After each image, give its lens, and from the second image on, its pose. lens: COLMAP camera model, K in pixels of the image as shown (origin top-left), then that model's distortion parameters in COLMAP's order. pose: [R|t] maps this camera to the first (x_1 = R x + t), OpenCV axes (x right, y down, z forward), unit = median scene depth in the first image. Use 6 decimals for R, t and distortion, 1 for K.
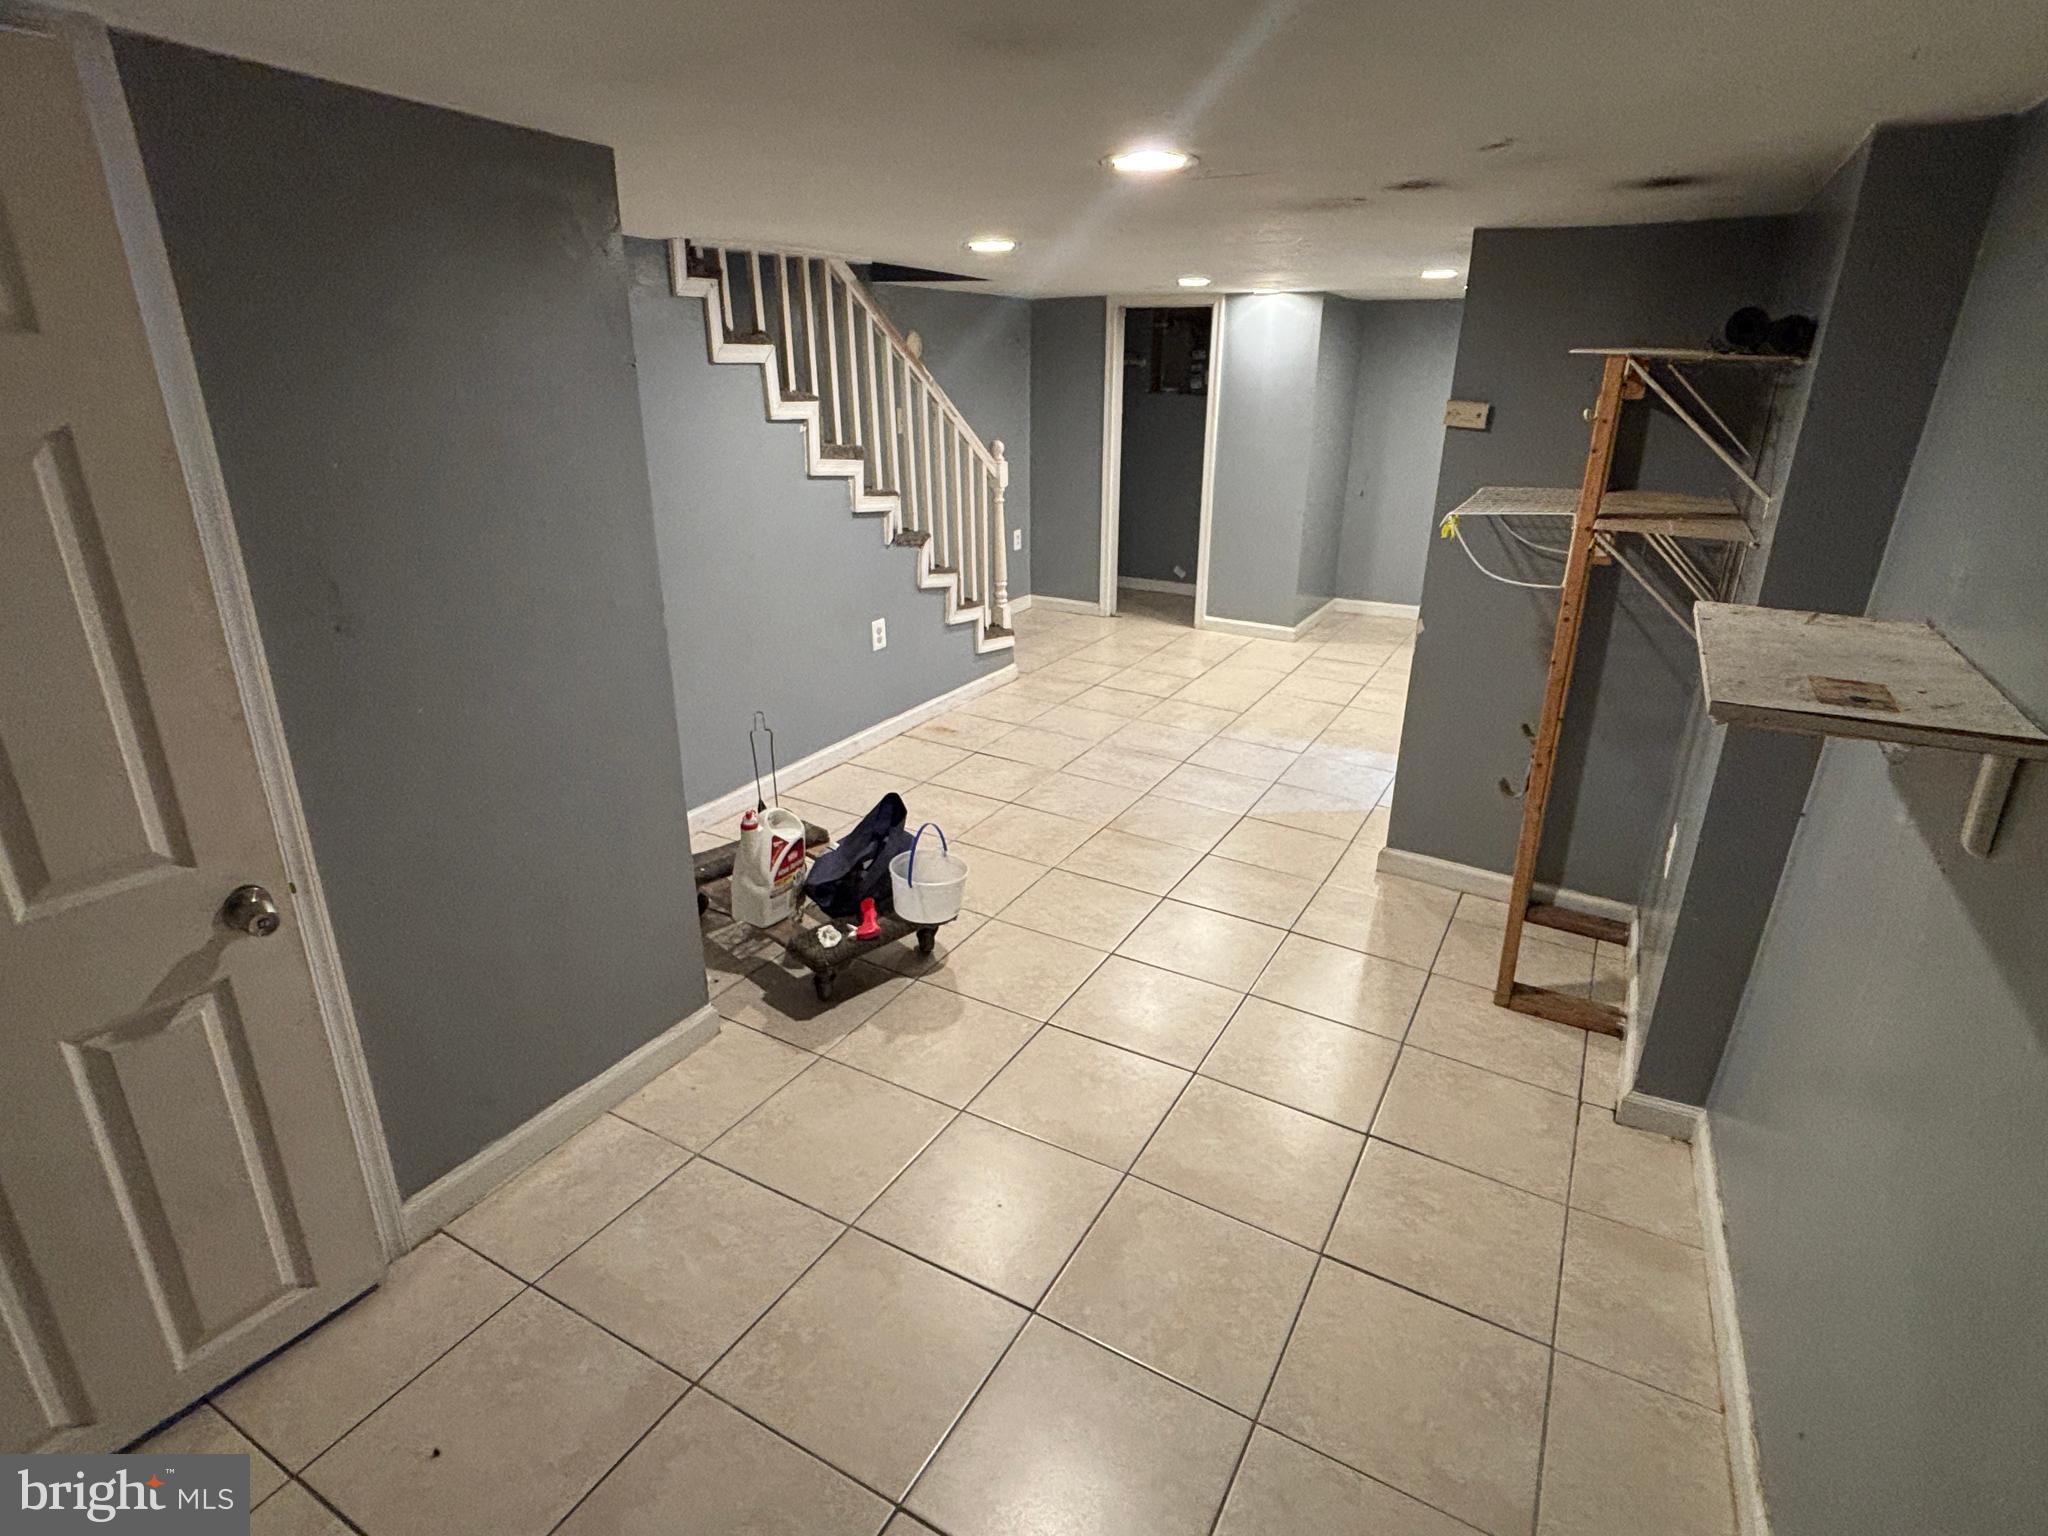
lens RADIAL K [[1030.9, 0, 1021.2], [0, 1030.9, 807.2], [0, 0, 1]] dist [-0.000407, -0.000118]
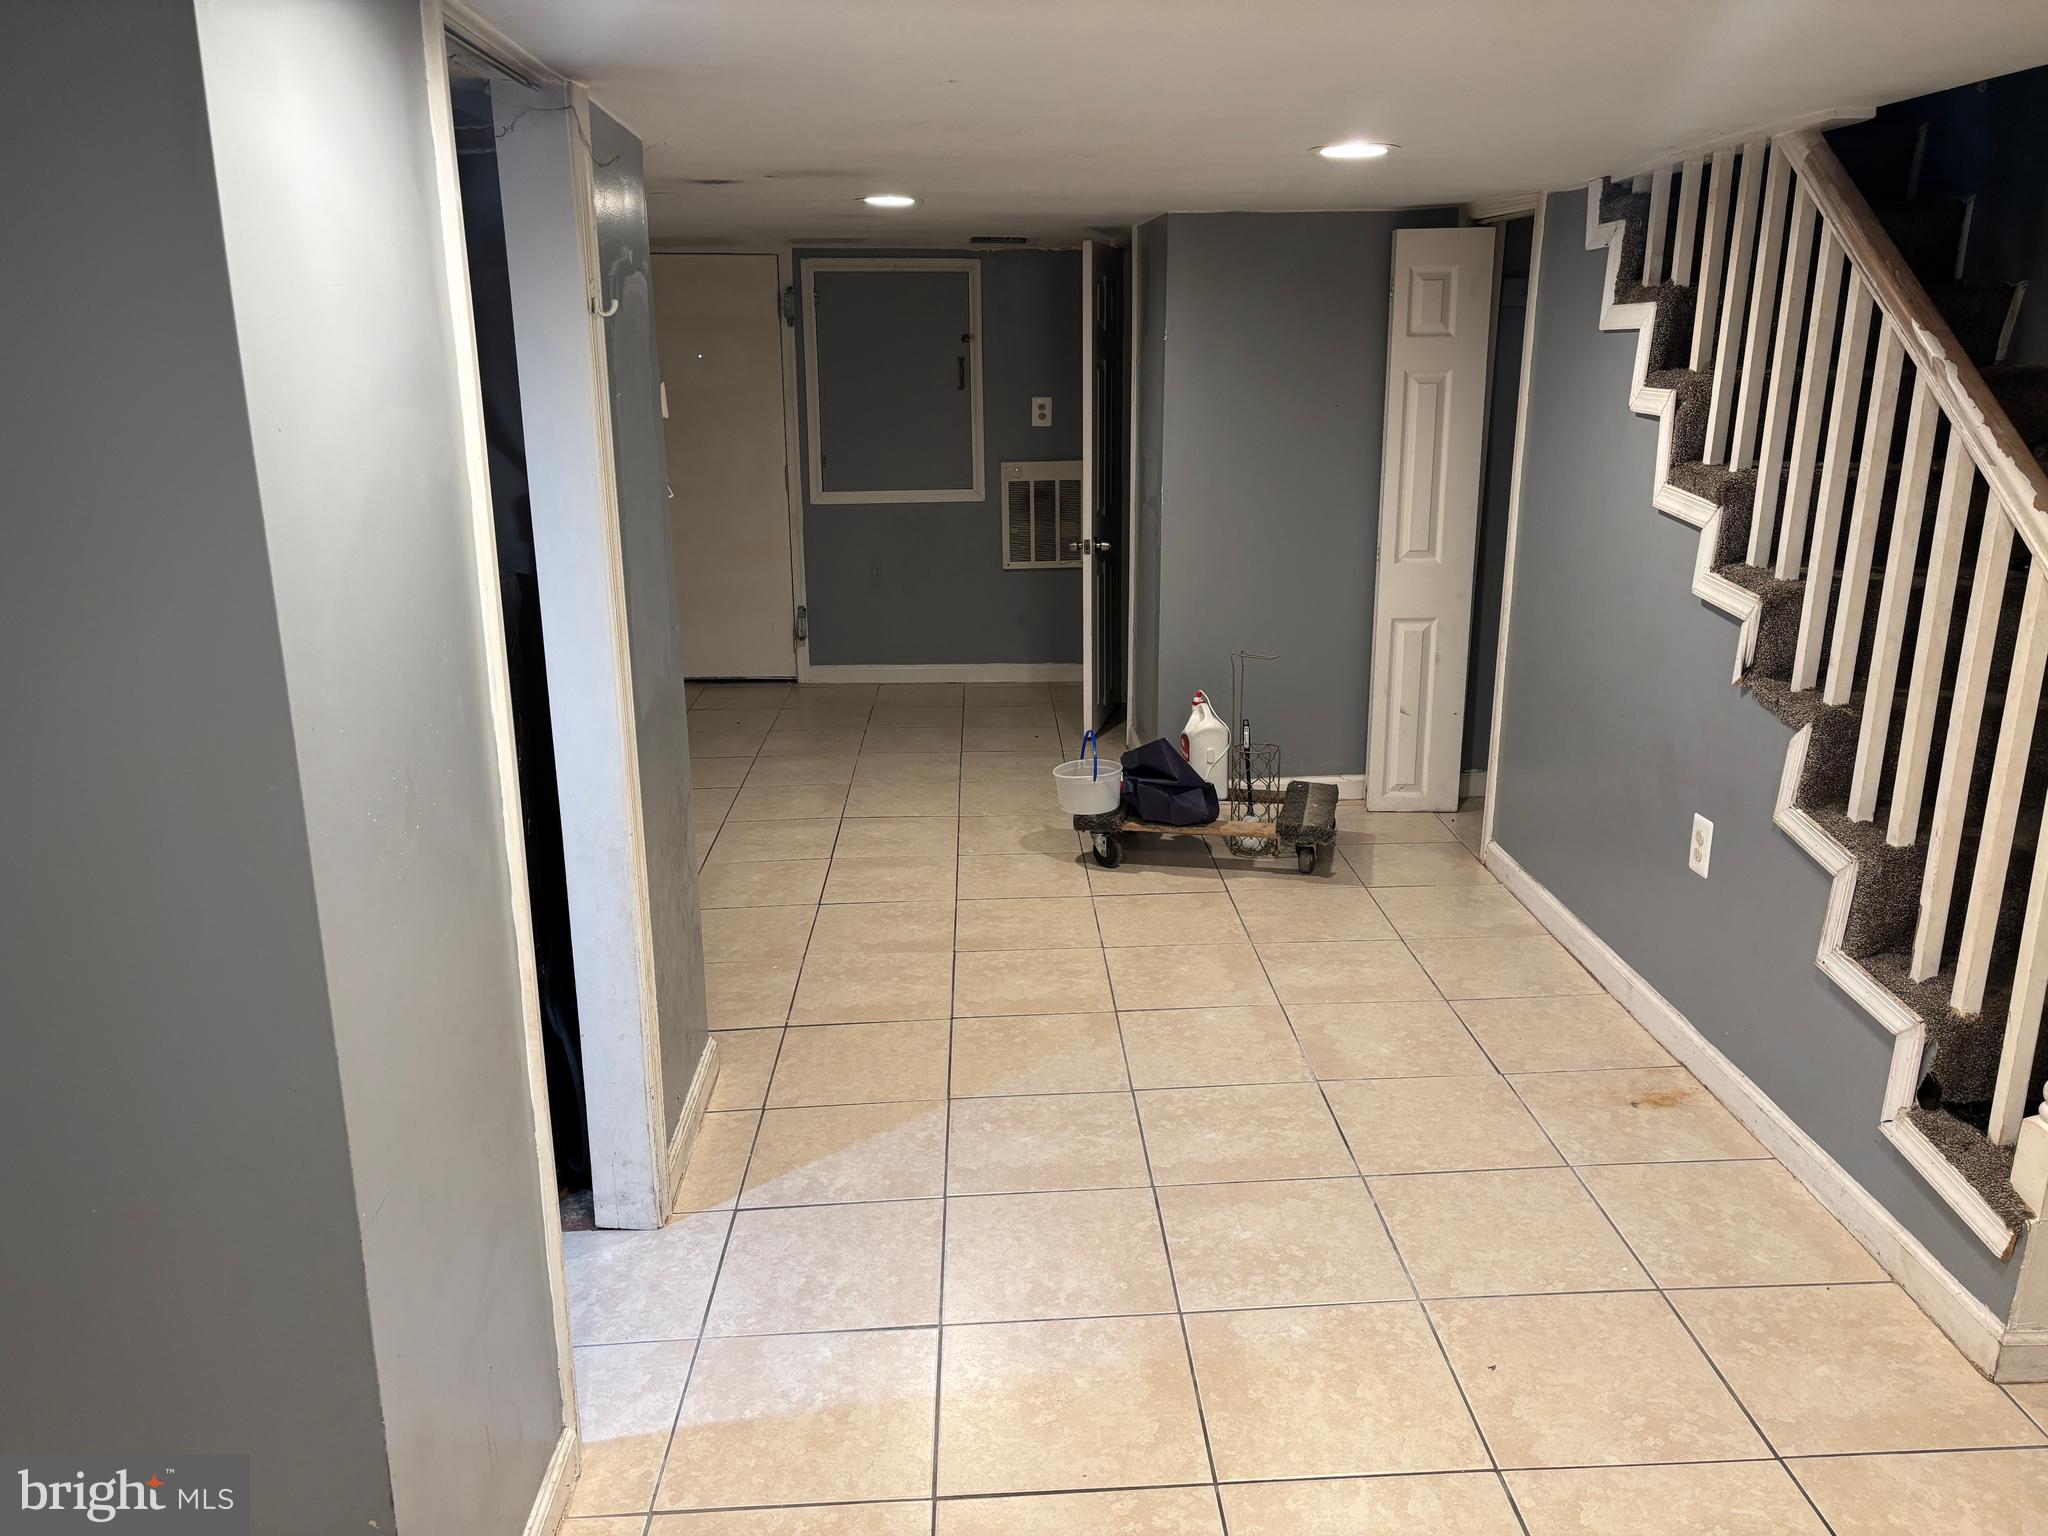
lens RADIAL K [[1530.0, 0, 994.0], [0, 1530.0, 763.9], [0, 0, 1]] dist [0.089839, -0.096160]
pose [[-0.860260, 0.153780, -0.486111, 0.616186], [-0.182754, 0.797072, 0.575567, -0.676352], [0.475976, 0.583977, -0.657585, 1.552394]]
